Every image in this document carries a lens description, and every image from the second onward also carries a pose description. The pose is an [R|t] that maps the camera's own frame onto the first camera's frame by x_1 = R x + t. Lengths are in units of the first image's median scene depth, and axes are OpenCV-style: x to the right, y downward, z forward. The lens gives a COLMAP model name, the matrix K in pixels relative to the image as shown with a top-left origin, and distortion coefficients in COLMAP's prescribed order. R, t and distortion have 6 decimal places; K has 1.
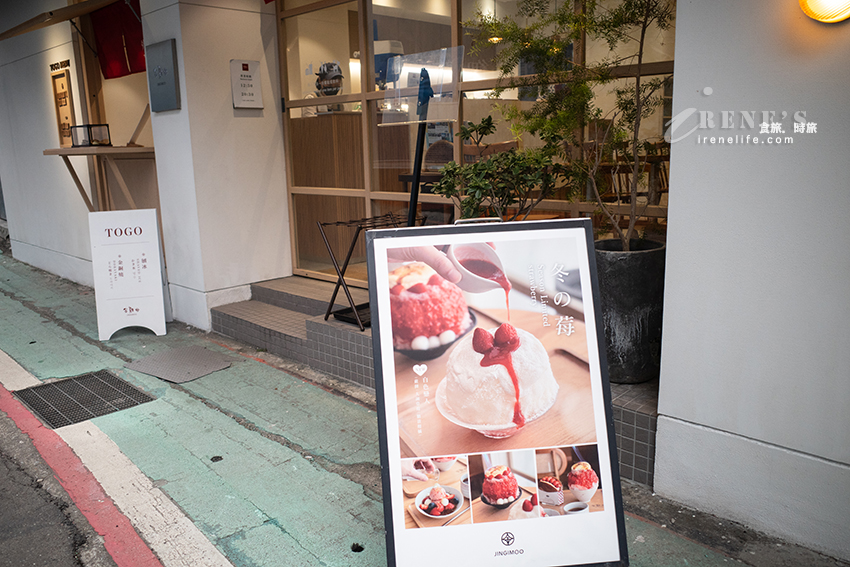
lens RADIAL K [[683.7, 0, 426.6], [0, 683.7, 289.3], [0, 0, 1]] dist [-0.011699, 0.013438]
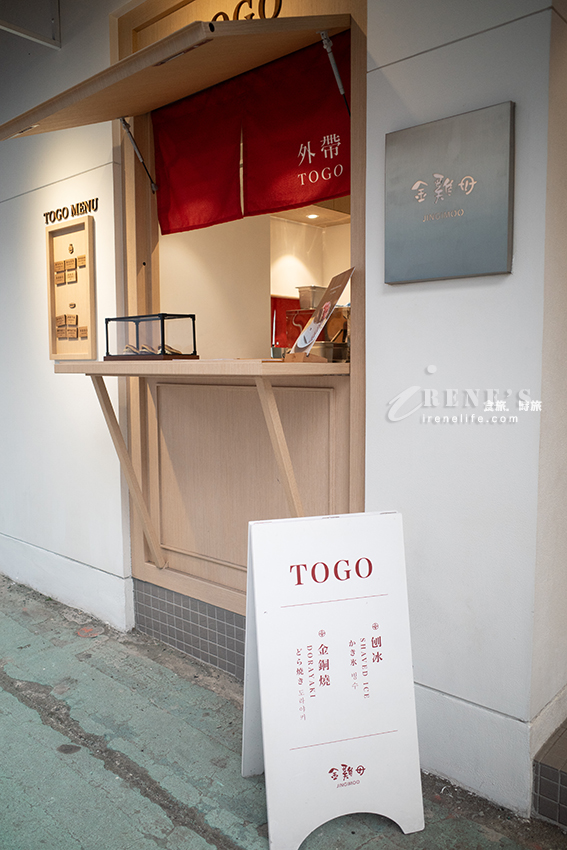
lens RADIAL K [[683.7, 0, 283.3], [0, 683.7, 419.2], [0, 0, 1]] dist [-0.011699, 0.013438]
pose [[0.998931, 0.009093, 0.045324, -0.407730], [-0.003798, 0.993292, -0.115573, -0.105135], [-0.046071, 0.115277, 0.992264, 0.490034]]
